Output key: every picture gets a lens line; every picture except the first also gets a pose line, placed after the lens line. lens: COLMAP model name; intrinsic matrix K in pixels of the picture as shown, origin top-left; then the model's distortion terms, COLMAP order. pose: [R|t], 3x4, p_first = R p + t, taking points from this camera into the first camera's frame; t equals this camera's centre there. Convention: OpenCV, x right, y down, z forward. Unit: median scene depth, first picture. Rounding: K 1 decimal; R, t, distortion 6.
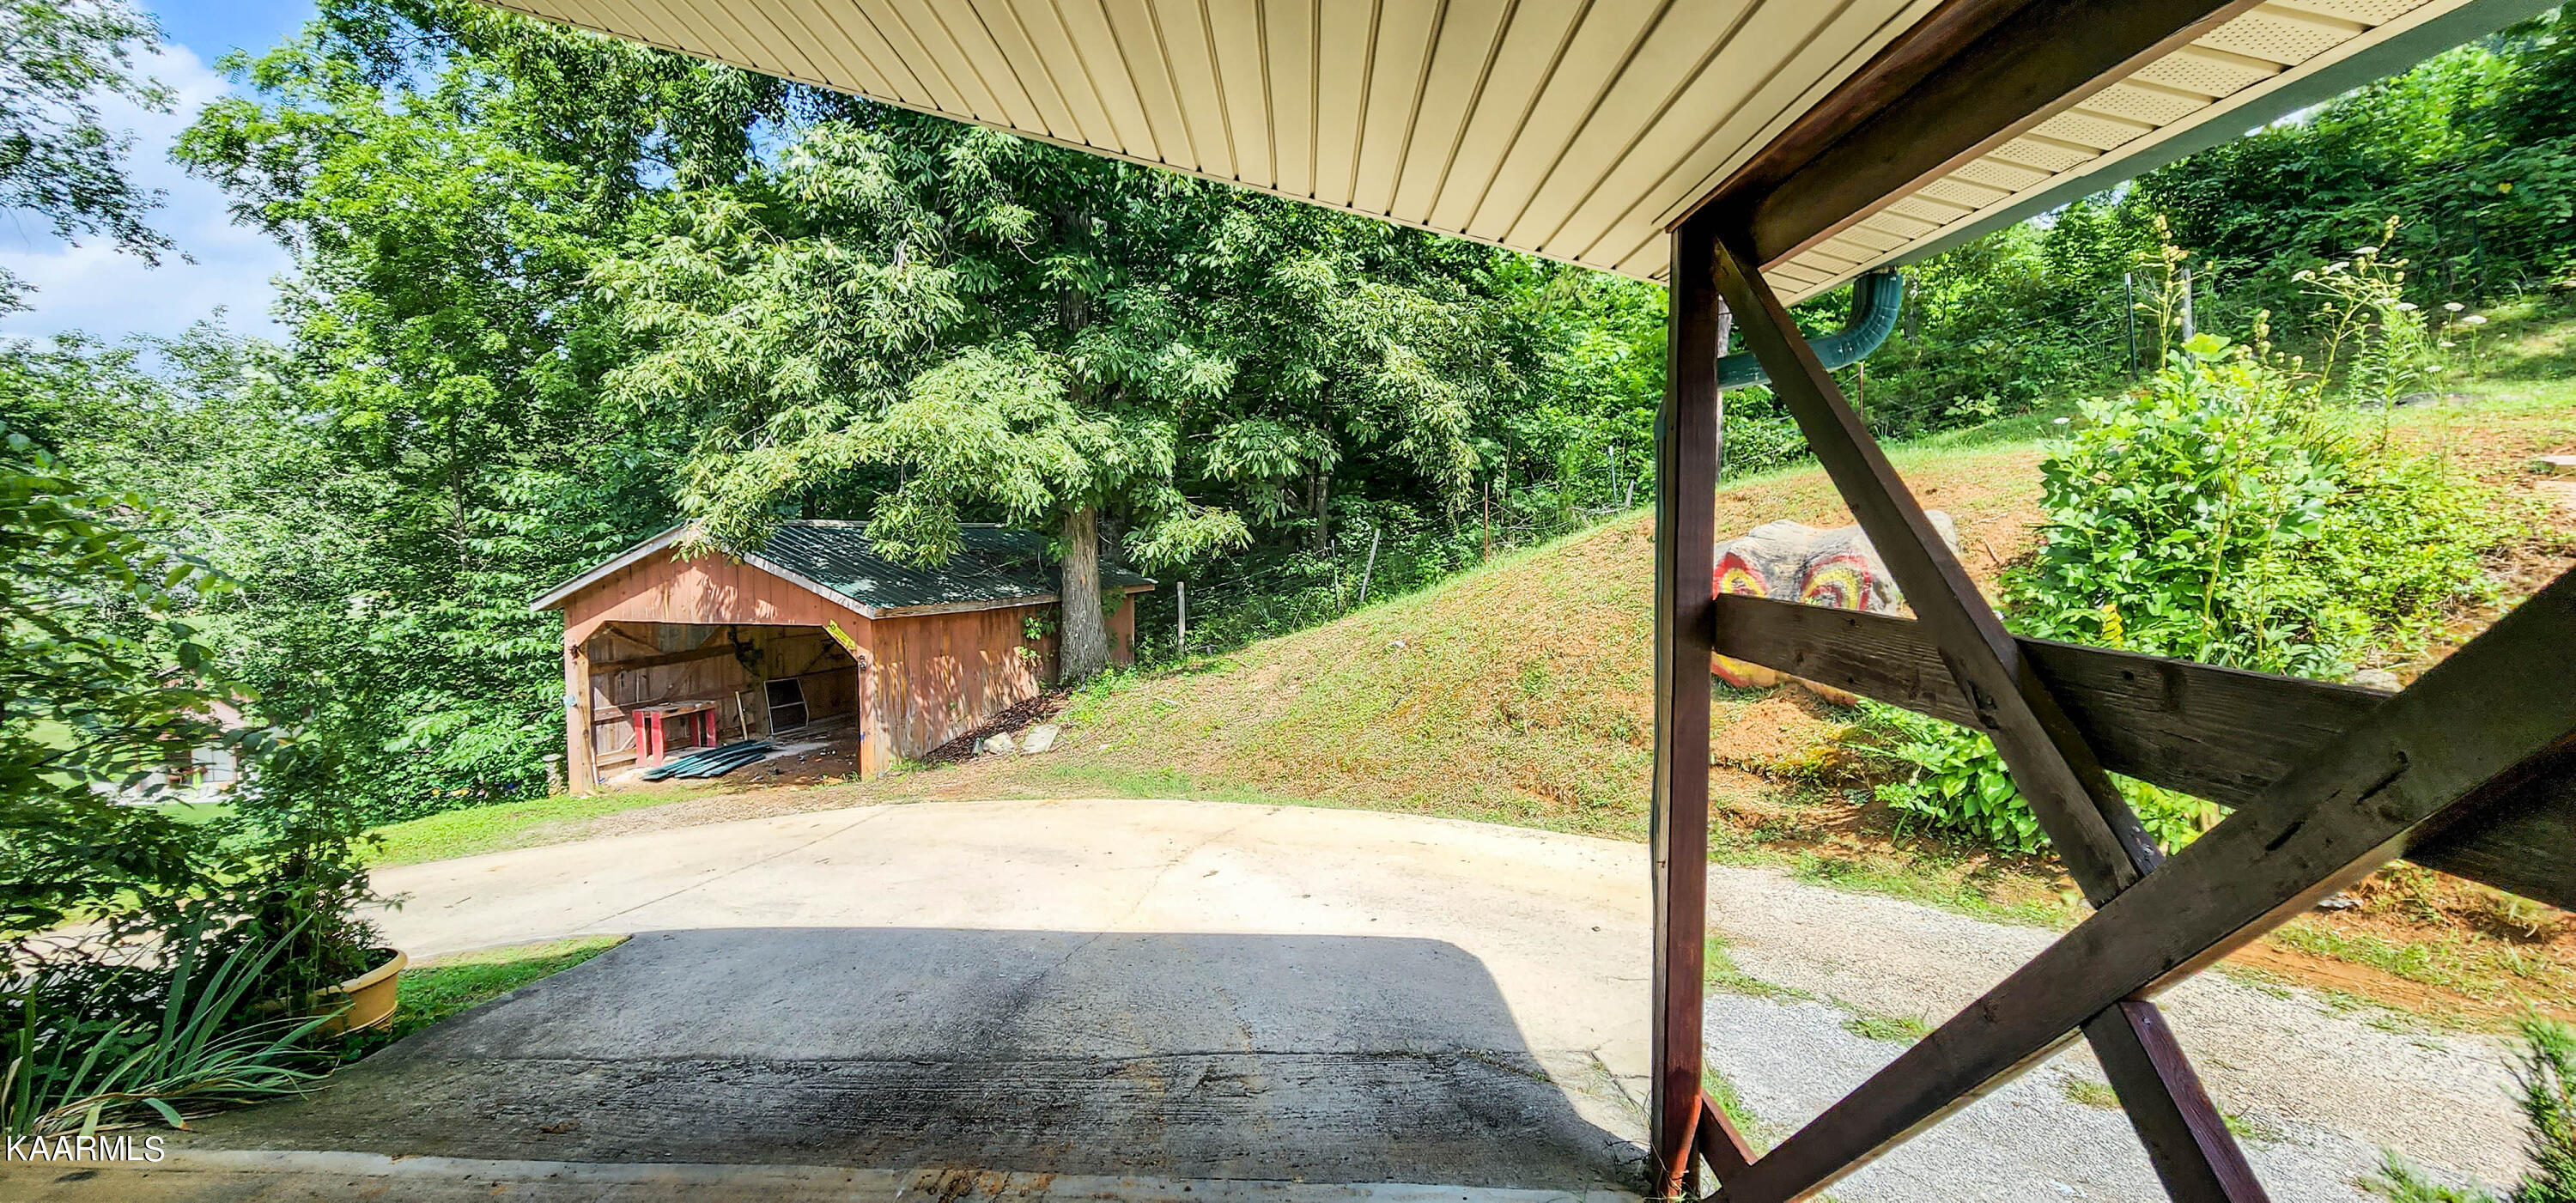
lens RADIAL K [[1068.7, 0, 1287.8], [0, 1068.7, 582.9], [0, 0, 1]] dist [-0.000883, -0.000076]
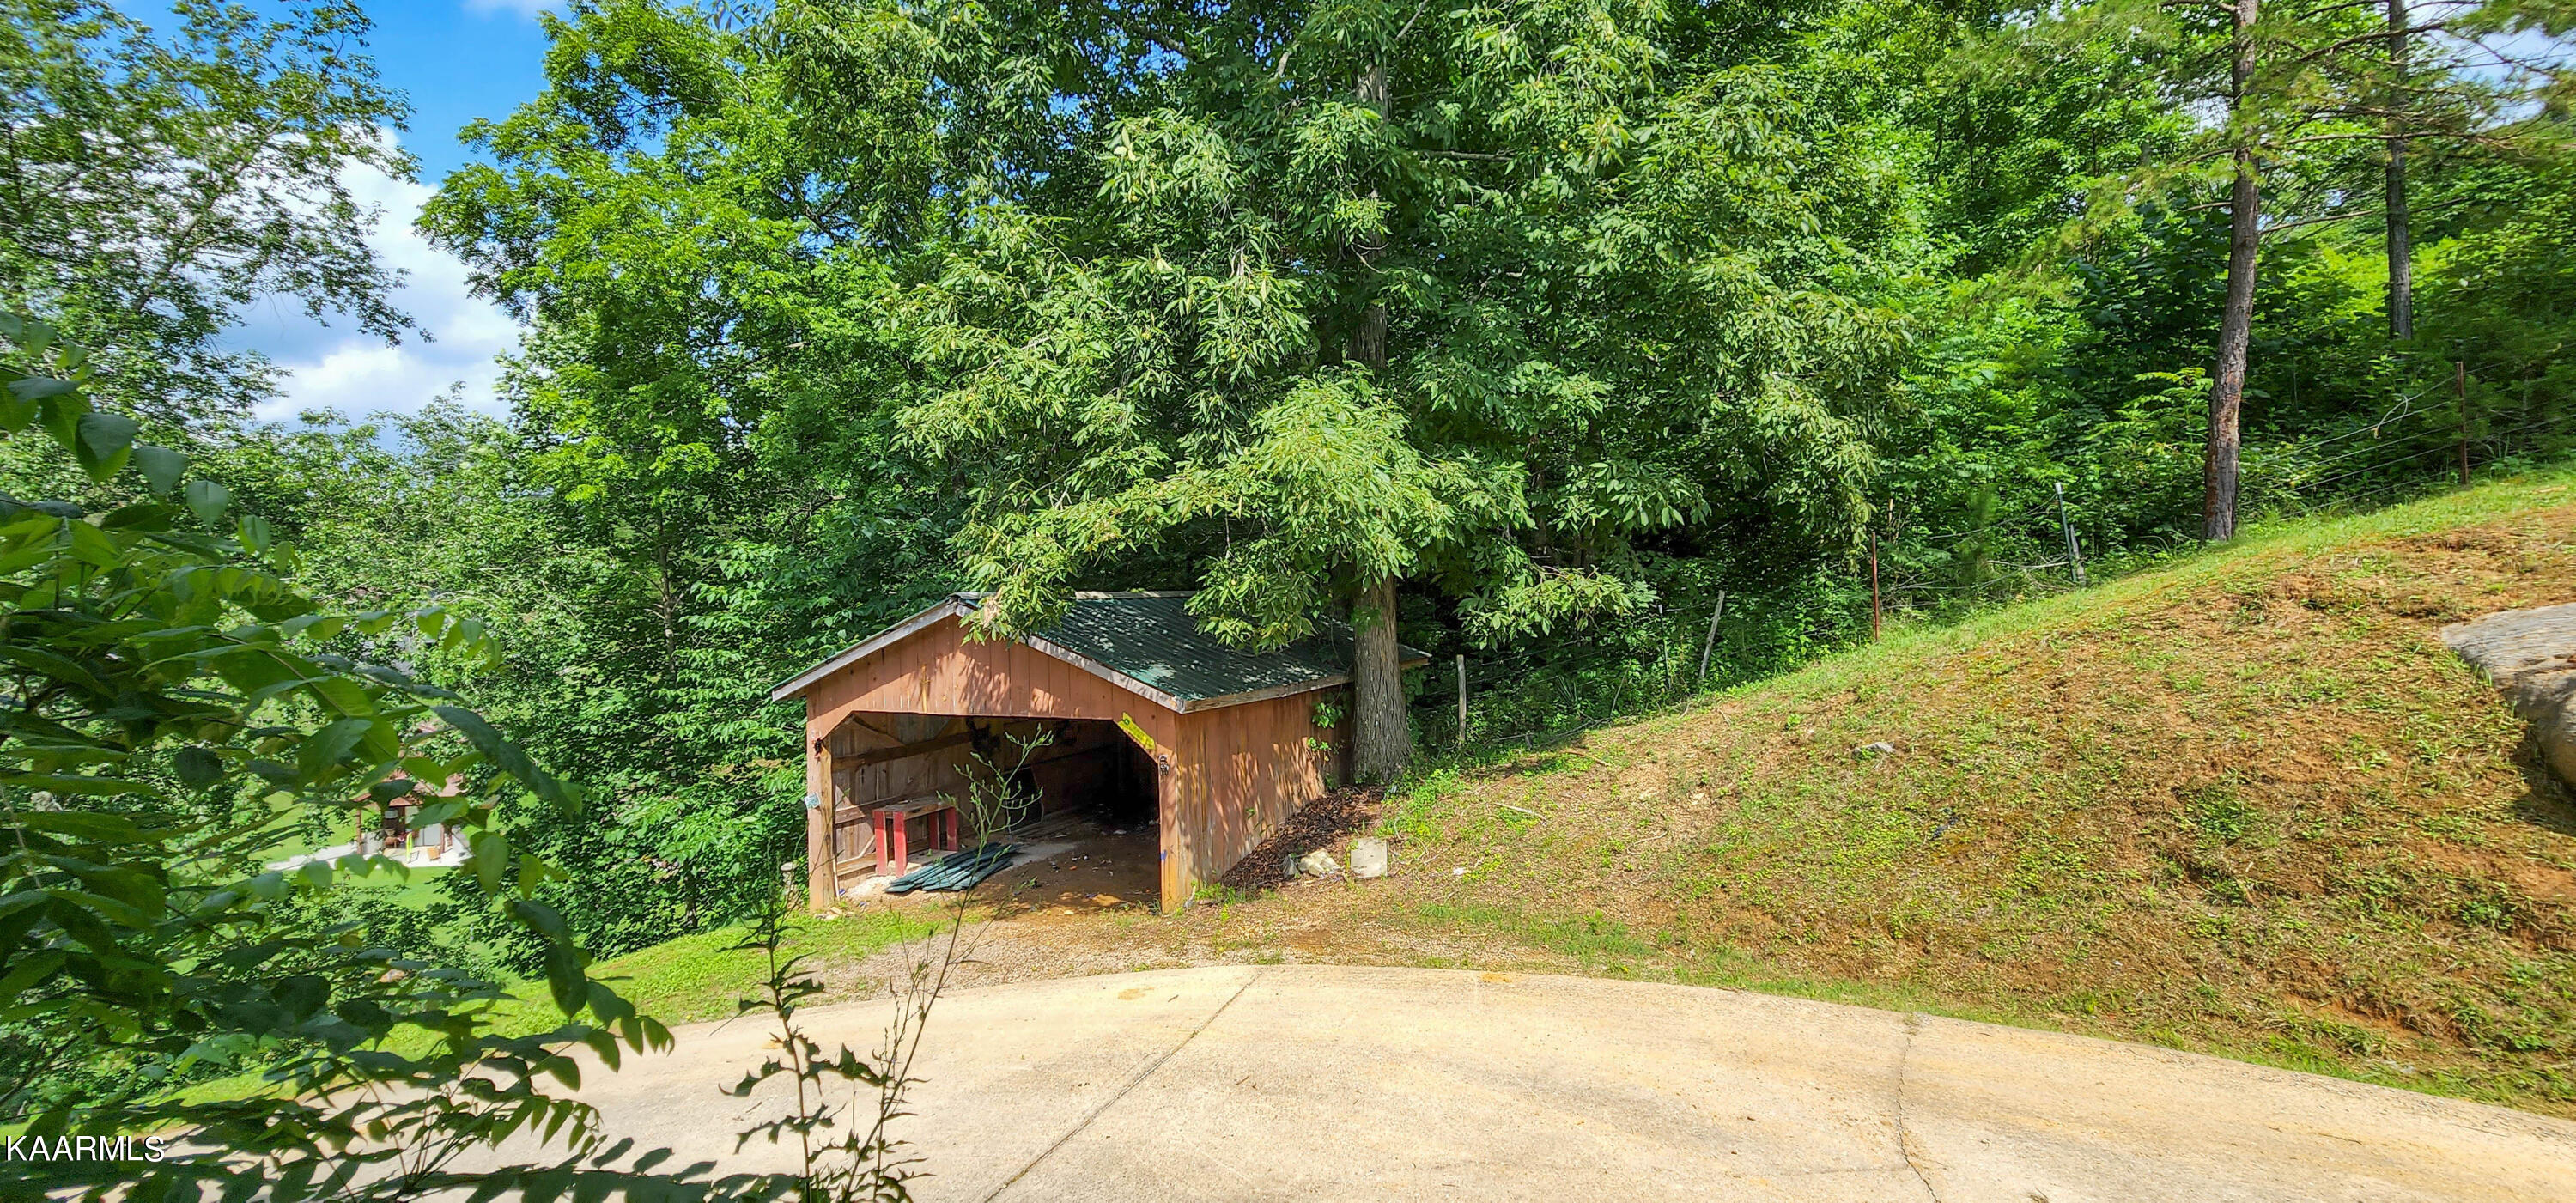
lens RADIAL K [[1063.3, 0, 1280.1], [0, 1063.3, 589.1], [0, 0, 1]] dist [-0.001904, 0.000427]
pose [[0.993681, -0.015894, -0.111114, -0.185644], [0.010475, 0.998735, -0.049188, -0.016731], [0.111756, 0.047714, 0.992590, 0.164705]]
